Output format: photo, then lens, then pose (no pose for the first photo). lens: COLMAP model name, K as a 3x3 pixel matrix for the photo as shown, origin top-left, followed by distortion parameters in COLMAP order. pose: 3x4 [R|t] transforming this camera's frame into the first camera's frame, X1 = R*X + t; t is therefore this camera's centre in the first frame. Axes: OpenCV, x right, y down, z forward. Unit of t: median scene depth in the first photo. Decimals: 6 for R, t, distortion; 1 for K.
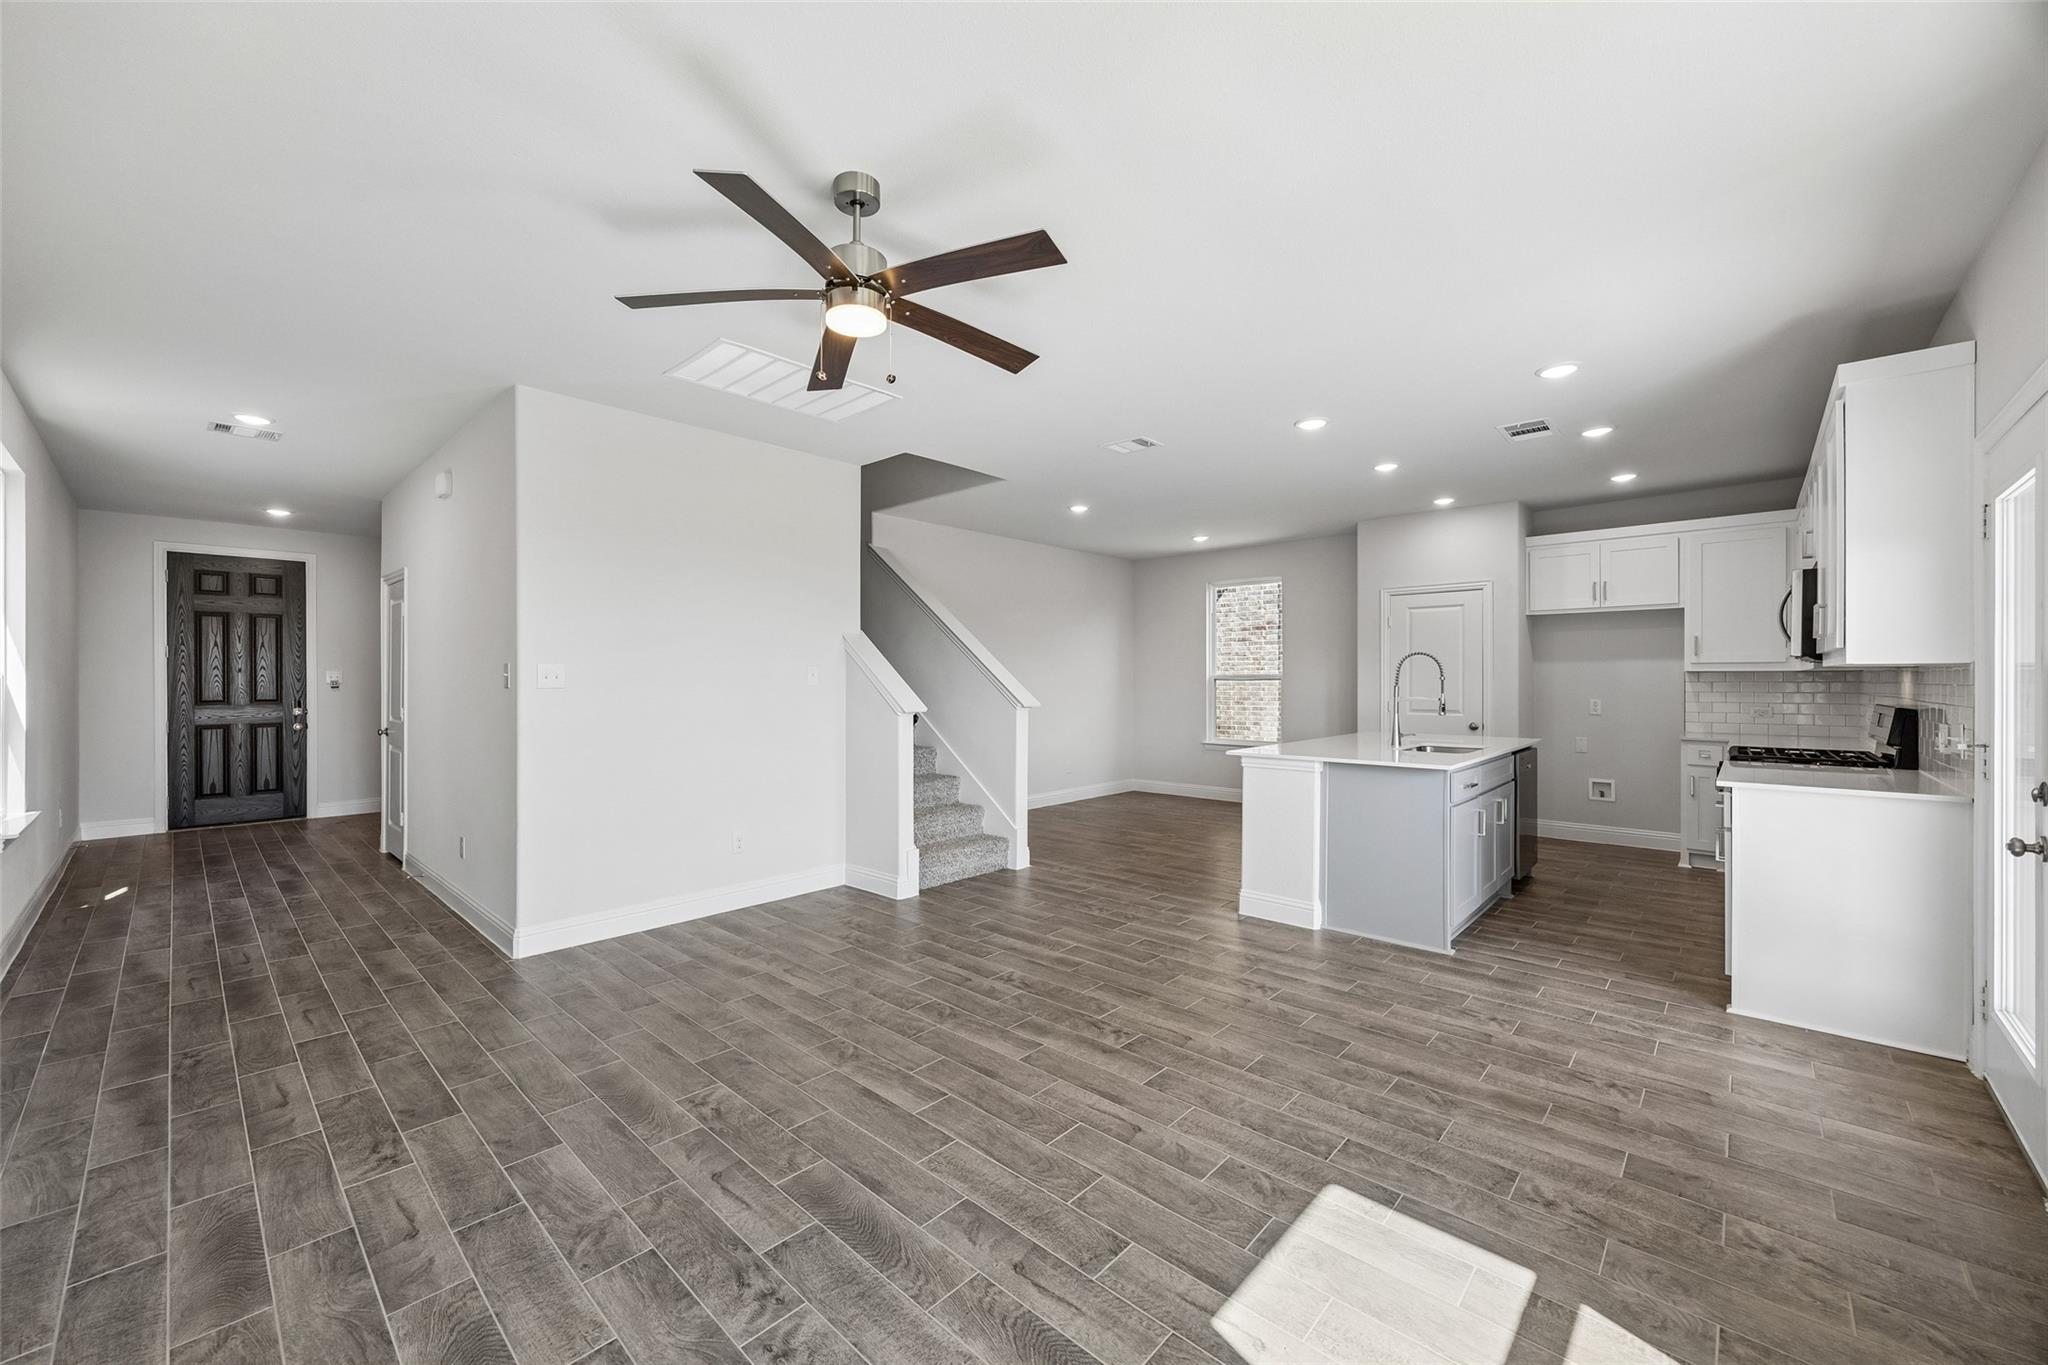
lens RADIAL K [[789.7, 0, 1013.0], [0, 789.7, 680.5], [0, 0, 1]] dist [-0.002666, 0.000055]
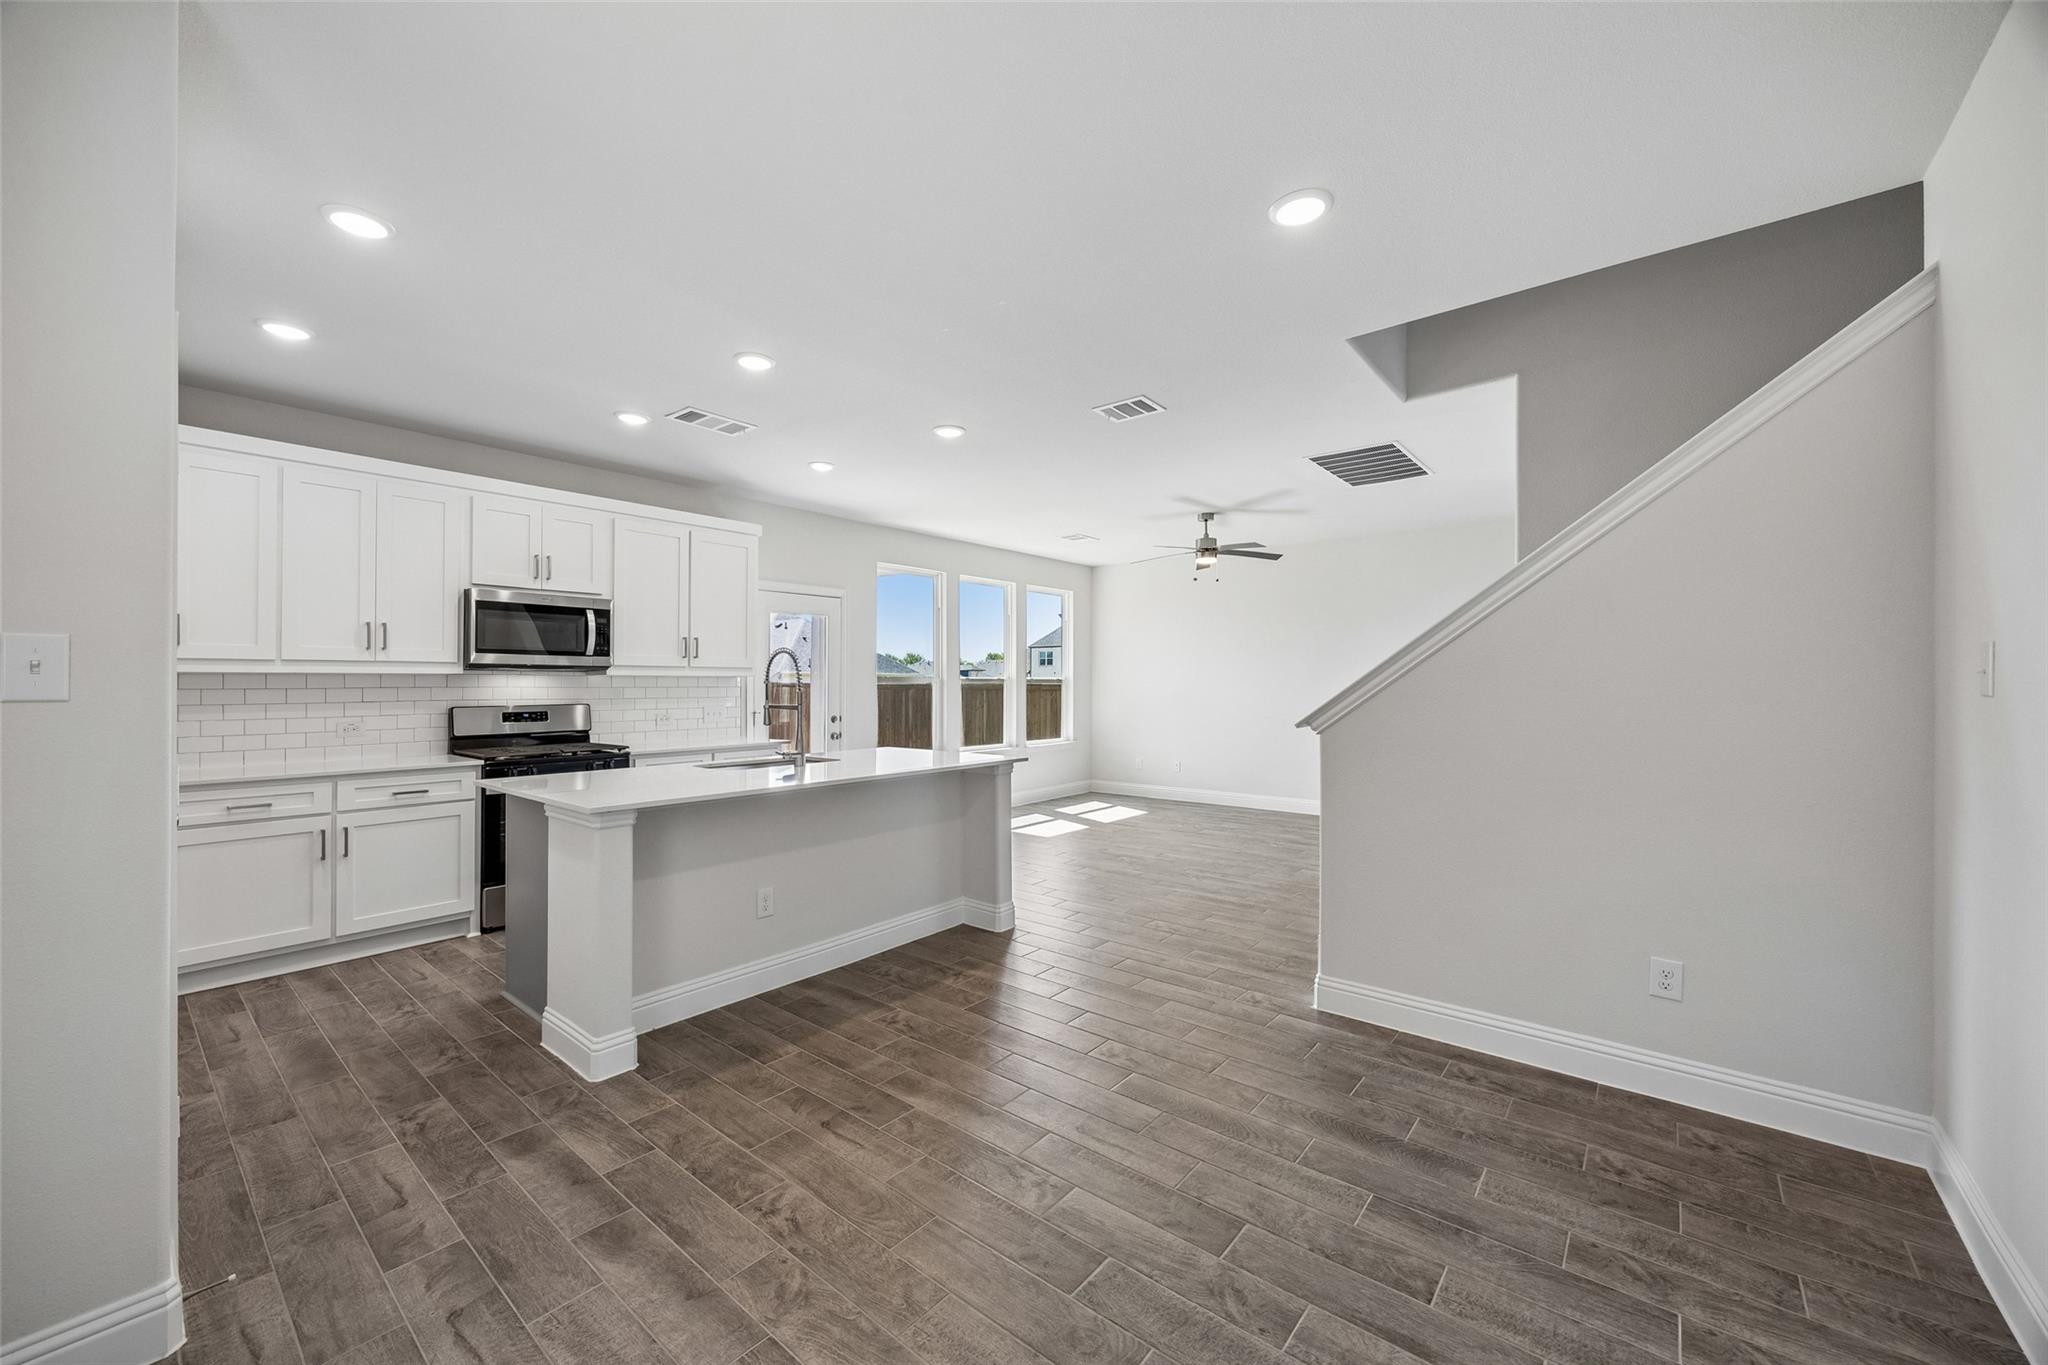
lens RADIAL K [[789.7, 0, 1006.2], [0, 789.7, 683.5], [0, 0, 1]] dist [-0.002666, 0.000055]
pose [[-0.999049, 0.003326, -0.043469, 0.401269], [0.003273, 0.999994, 0.001279, -0.001698], [0.043473, 0.001136, -0.999054, 2.330860]]
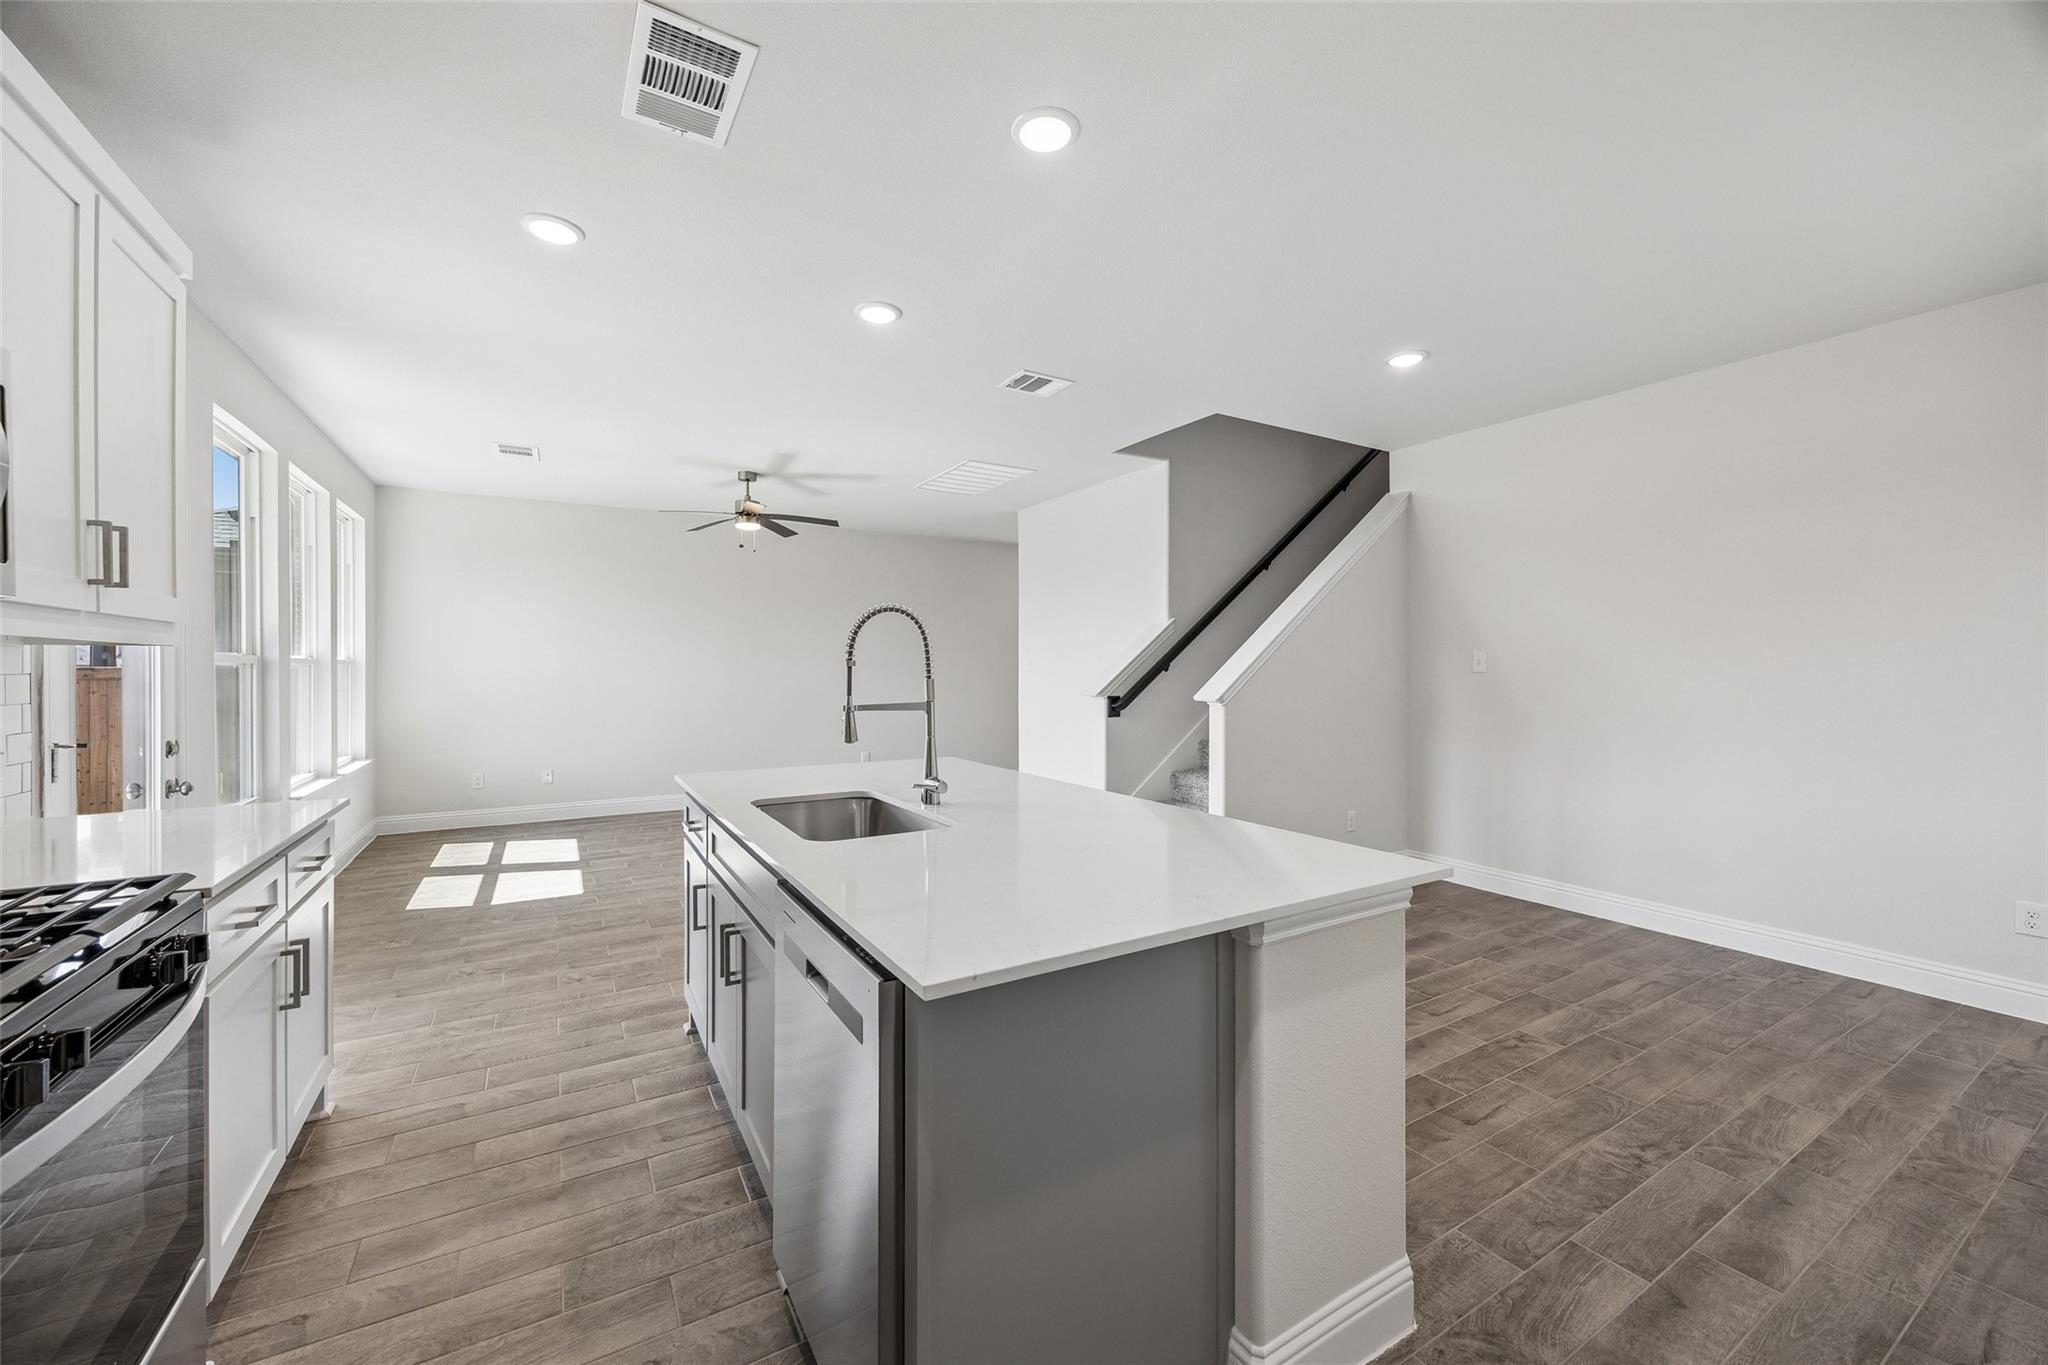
lens RADIAL K [[789.7, 0, 1017.4], [0, 789.7, 674.9], [0, 0, 1]] dist [-0.002666, 0.000055]
pose [[-0.282465, 0.011482, -0.959209, 1.199584], [-0.000951, 0.999925, 0.012249, -0.003031], [0.959277, 0.004372, -0.282433, 1.531021]]
